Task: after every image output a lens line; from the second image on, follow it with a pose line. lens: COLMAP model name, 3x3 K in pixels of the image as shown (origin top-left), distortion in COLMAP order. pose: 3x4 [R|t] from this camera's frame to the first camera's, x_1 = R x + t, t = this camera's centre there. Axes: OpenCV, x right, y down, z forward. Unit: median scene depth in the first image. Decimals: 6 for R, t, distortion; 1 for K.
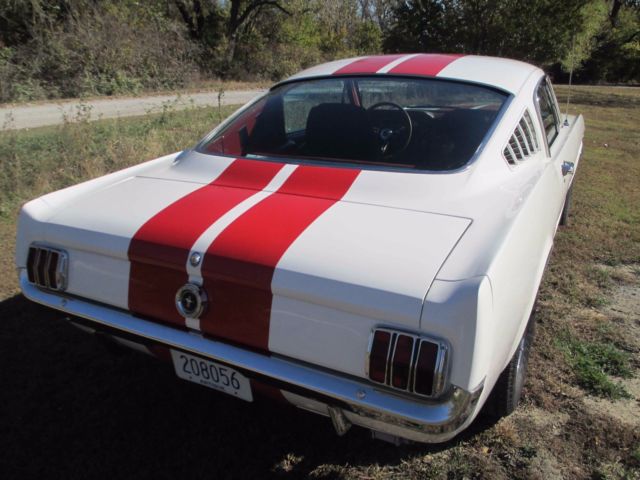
lens RADIAL K [[546.9, 0, 320.0], [0, 546.9, 240.0], [0, 0, 1]] dist [-0.067206, 0.045223]
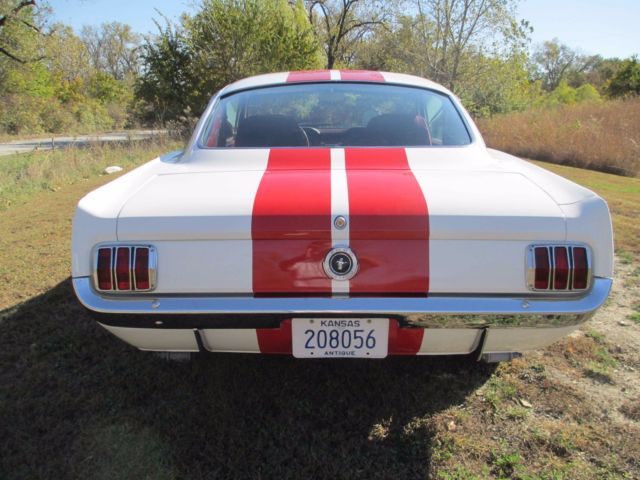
lens RADIAL K [[541.2, 0, 320.0], [0, 541.2, 240.0], [0, 0, 1]] dist [-0.069757, 0.058694]
pose [[0.893350, -0.112736, 0.434991, -0.478855], [0.149079, 0.987549, -0.050225, 0.077247], [-0.423913, 0.109716, 0.899033, 0.067961]]
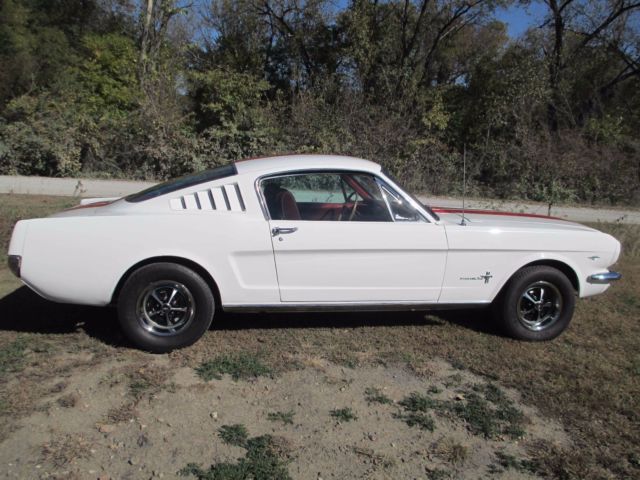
lens RADIAL K [[546.9, 0, 320.0], [0, 546.9, 240.0], [0, 0, 1]] dist [-0.067206, 0.045223]
pose [[0.625837, 0.162579, -0.762821, 1.782507], [-0.308787, 0.949768, -0.050914, -0.077045], [0.716225, 0.267413, 0.644602, 0.181405]]
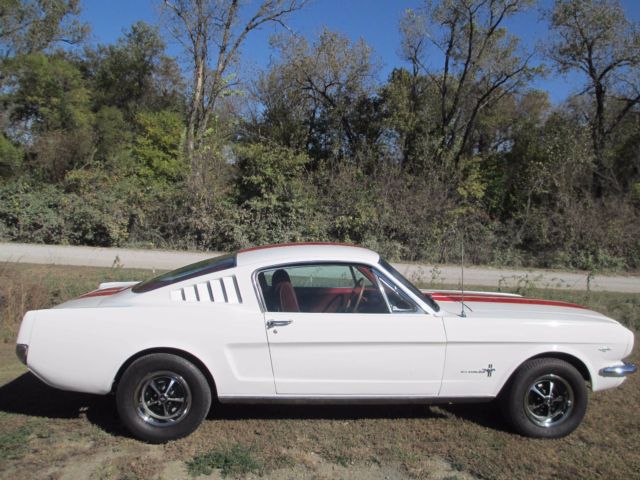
lens RADIAL K [[546.9, 0, 320.0], [0, 546.9, 240.0], [0, 0, 1]] dist [-0.067206, 0.045223]
pose [[0.558589, 0.068707, -0.826594, 1.876985], [-0.318076, 0.938119, -0.136970, -0.198555], [0.766032, 0.339430, 0.545877, 0.256545]]
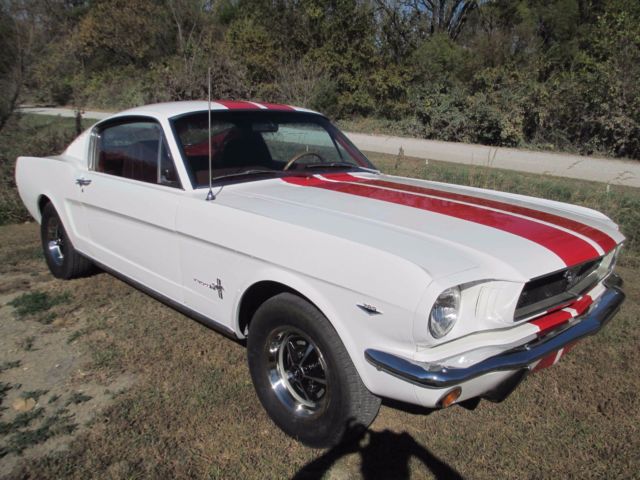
lens RADIAL K [[541.2, 0, 320.0], [0, 541.2, 240.0], [0, 0, 1]] dist [-0.069757, 0.058694]
pose [[-0.284531, 0.234615, -0.929515, 1.723797], [-0.342482, 0.880731, 0.327137, -0.710391], [0.895404, 0.411423, -0.170244, 2.009475]]
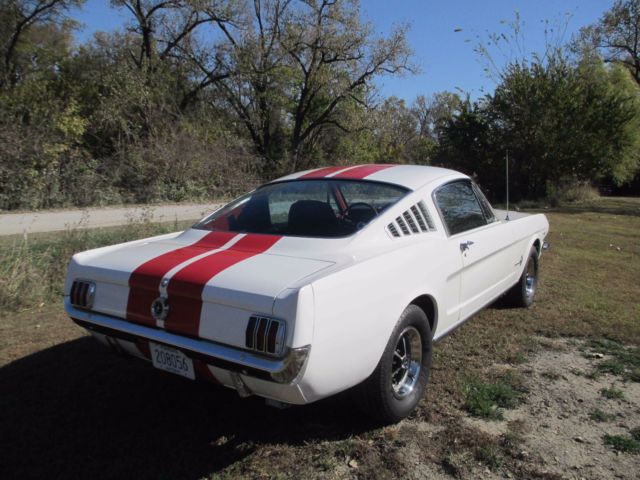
lens RADIAL K [[546.9, 0, 320.0], [0, 546.9, 240.0], [0, 0, 1]] dist [-0.067206, 0.045223]
pose [[0.993268, 0.017344, -0.114530, 0.284047], [-0.039582, 0.980032, -0.194862, 0.141265], [0.108864, 0.198083, 0.974121, -0.382409]]
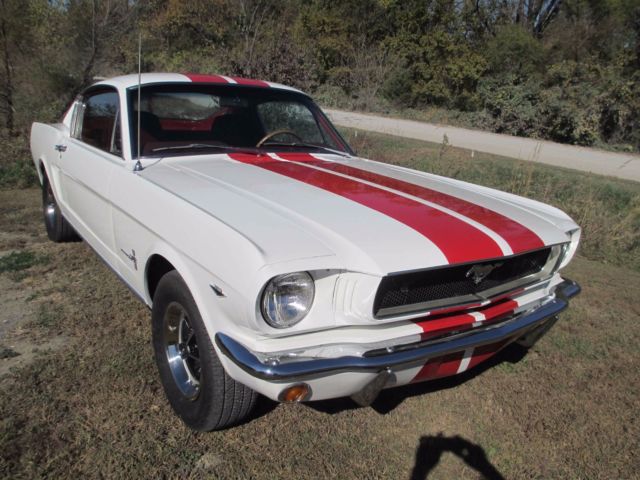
lens RADIAL K [[541.2, 0, 320.0], [0, 541.2, 240.0], [0, 0, 1]] dist [-0.069757, 0.058694]
pose [[-0.422285, 0.228149, -0.877282, 1.578234], [-0.363051, 0.844225, 0.394308, -0.789181], [0.830584, 0.485008, -0.273674, 2.260003]]
